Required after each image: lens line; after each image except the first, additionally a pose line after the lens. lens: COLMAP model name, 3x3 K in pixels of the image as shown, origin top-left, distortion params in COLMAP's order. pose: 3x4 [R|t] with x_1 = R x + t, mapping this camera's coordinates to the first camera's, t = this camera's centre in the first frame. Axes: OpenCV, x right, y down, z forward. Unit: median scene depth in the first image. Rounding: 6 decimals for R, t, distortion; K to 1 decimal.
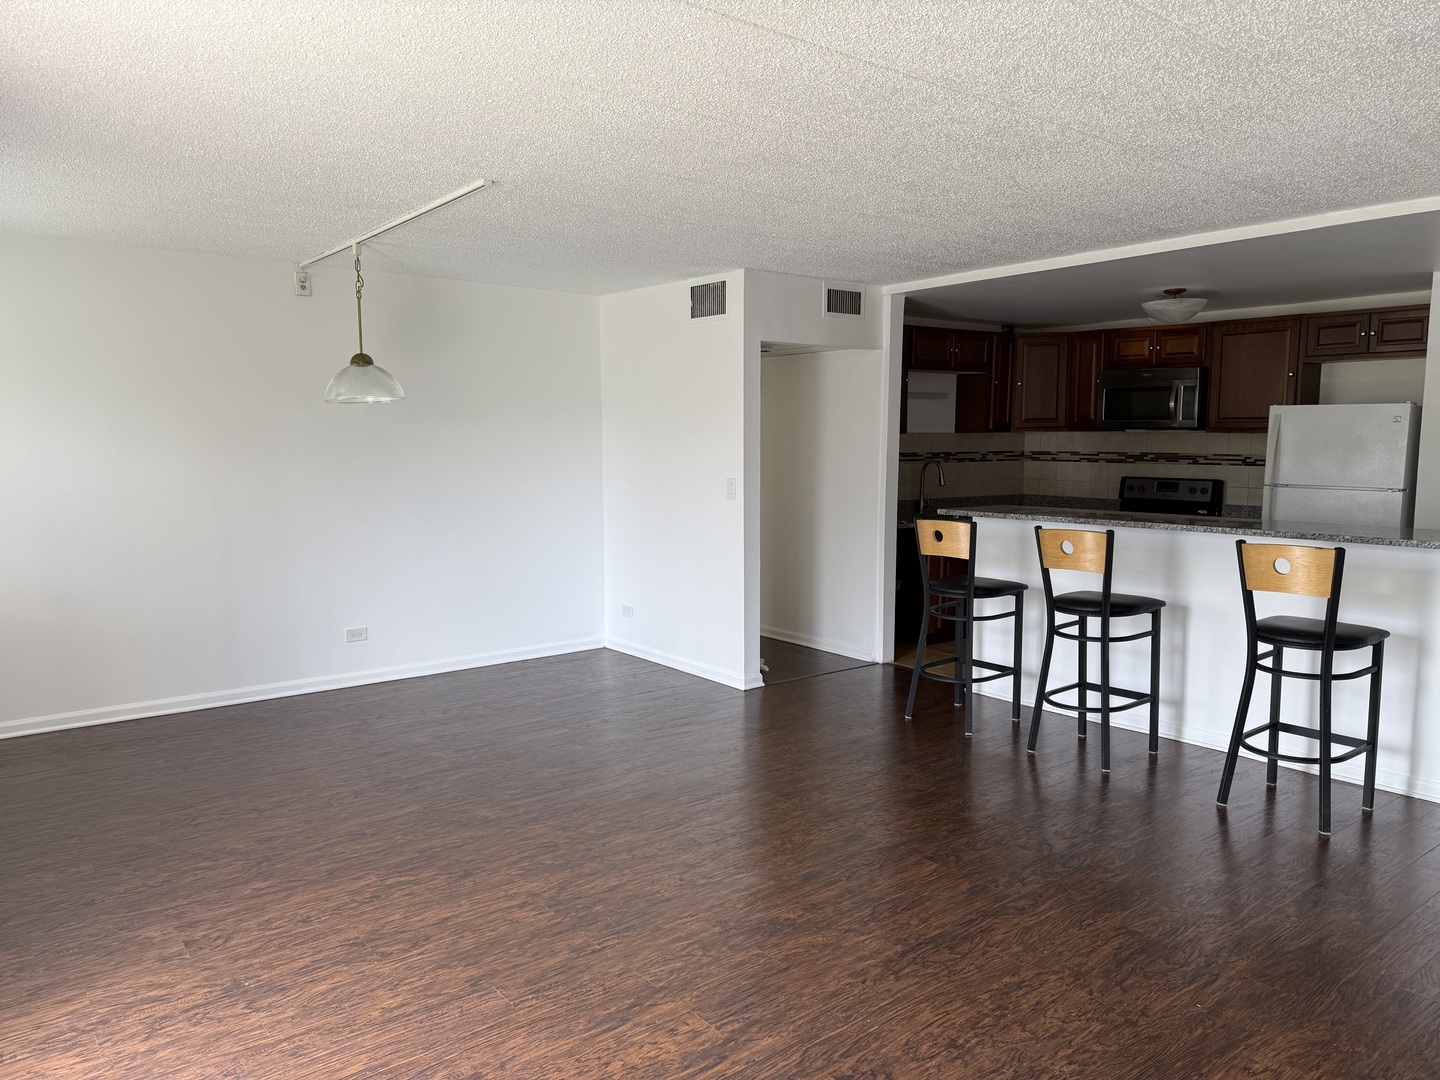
lens RADIAL K [[1019.8, 0, 716.6], [0, 1019.8, 531.0], [0, 0, 1]] dist [0.052640, -0.005755]
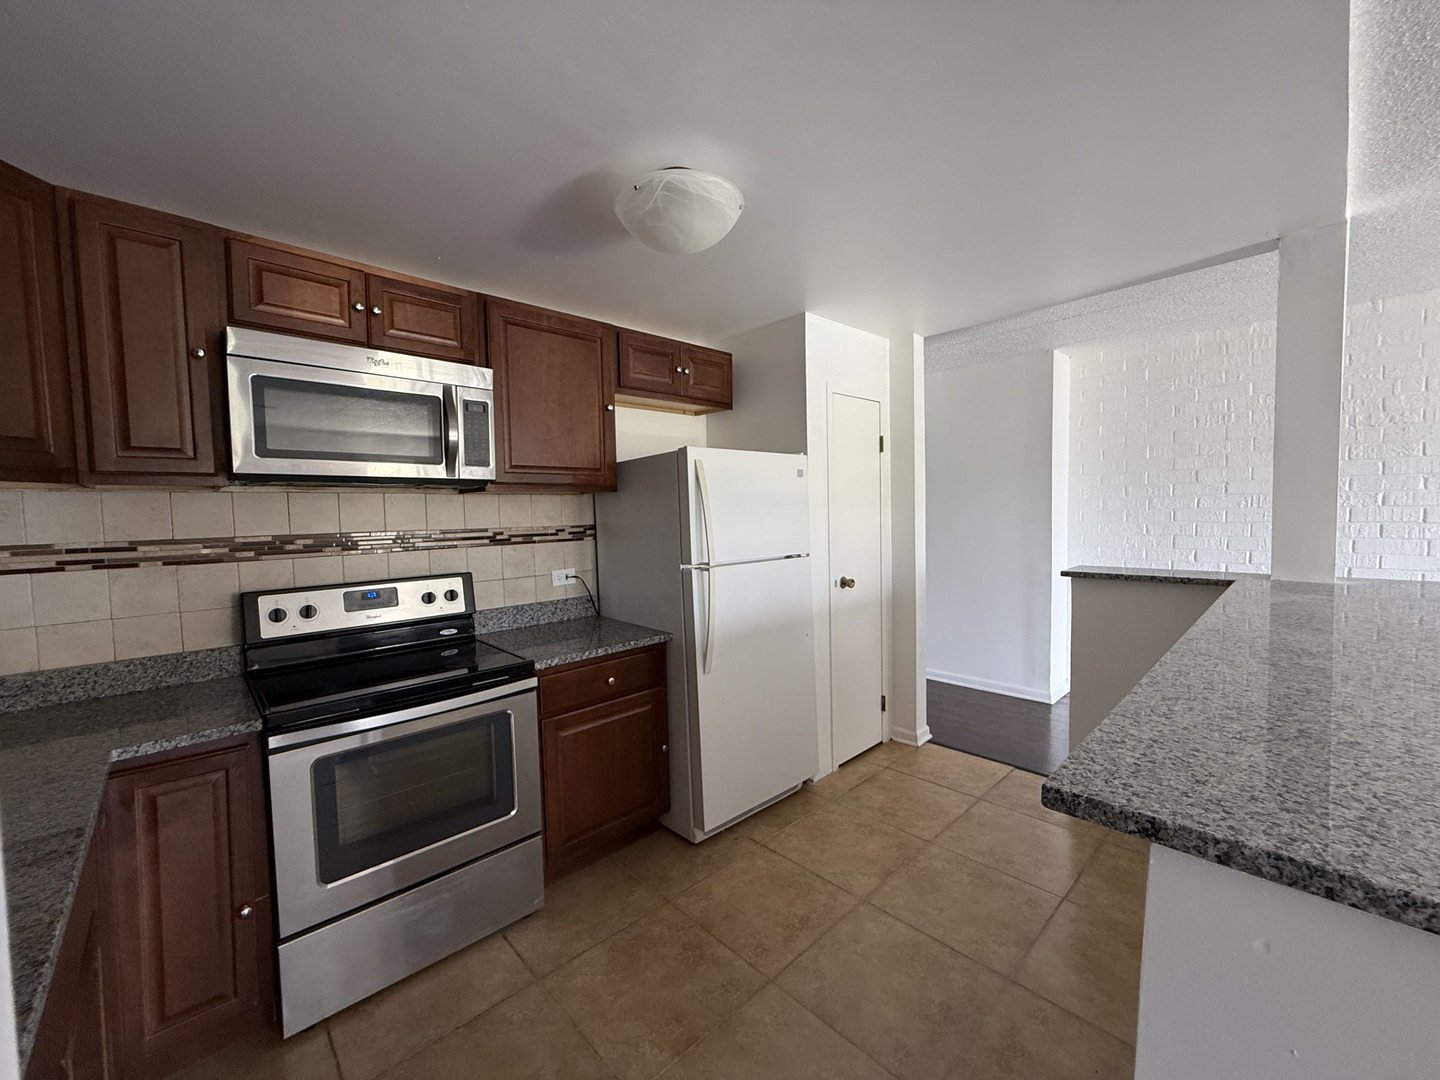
lens RADIAL K [[575.5, 0, 716.3], [0, 575.5, 540.1], [0, 0, 1]] dist [0.000706, 0.000013]
pose [[-0.098655, -0.047243, 0.994000, 0.130238], [0.118658, 0.991187, 0.058887, -0.064271], [-0.988022, 0.123756, -0.092180, 0.803277]]
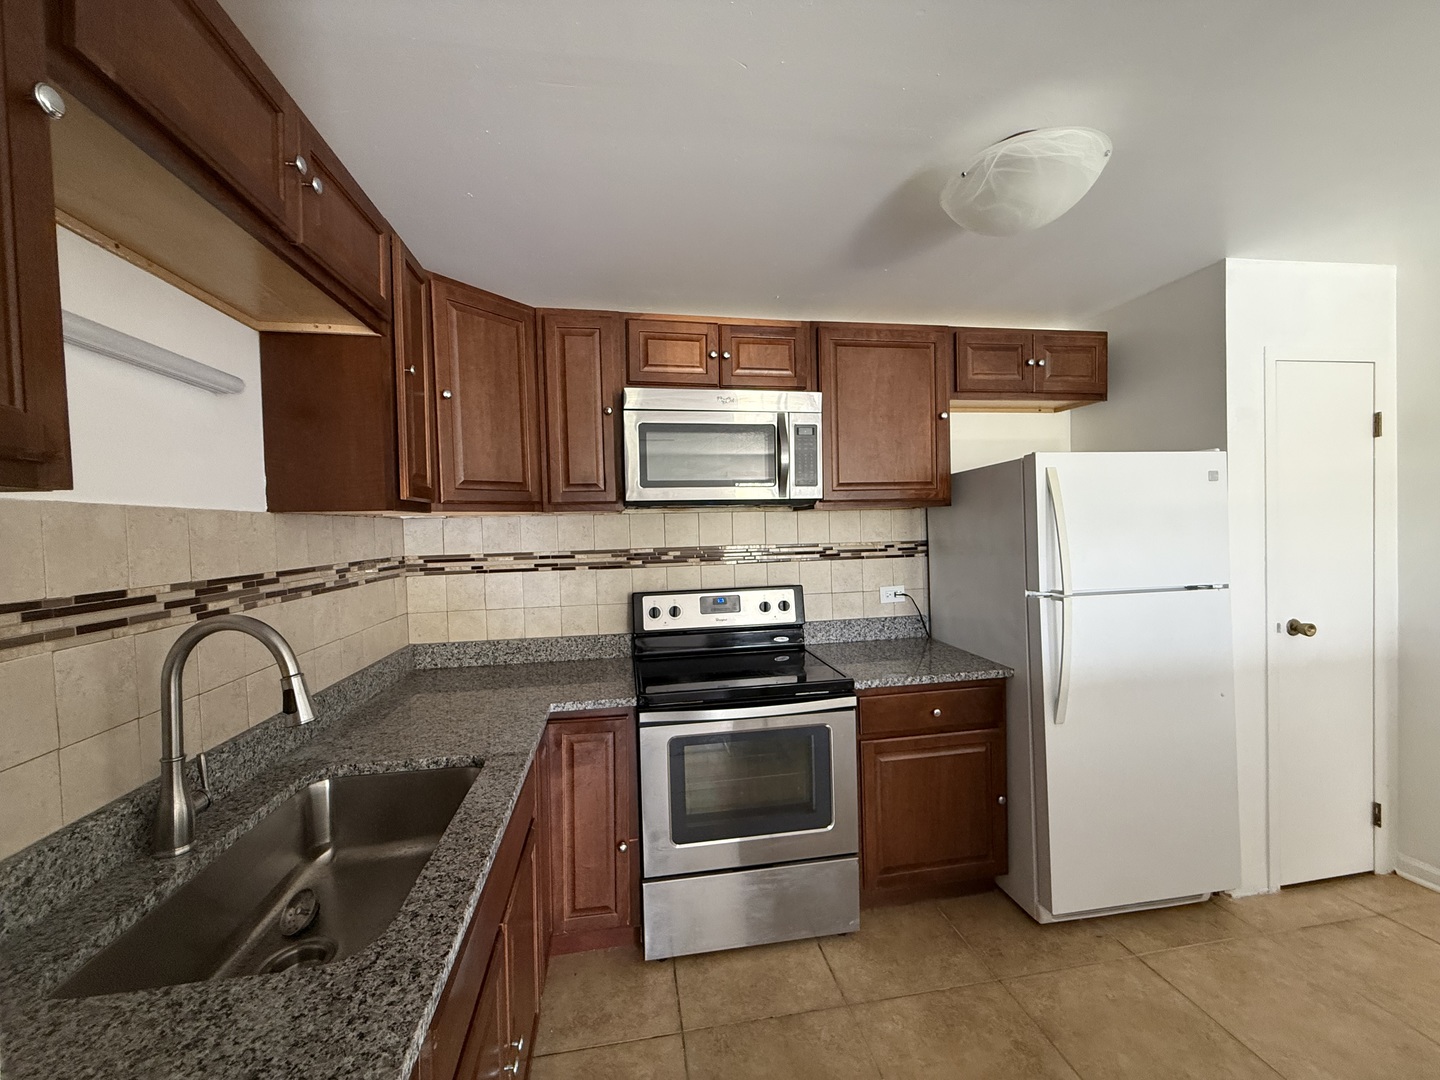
lens RADIAL K [[575.5, 0, 716.3], [0, 575.5, 540.1], [0, 0, 1]] dist [0.000706, 0.000013]
pose [[0.468971, -0.032279, 0.882623, 0.138487], [0.110067, 0.993677, -0.022143, -0.068052], [-0.876328, 0.107532, 0.469559, 0.793557]]
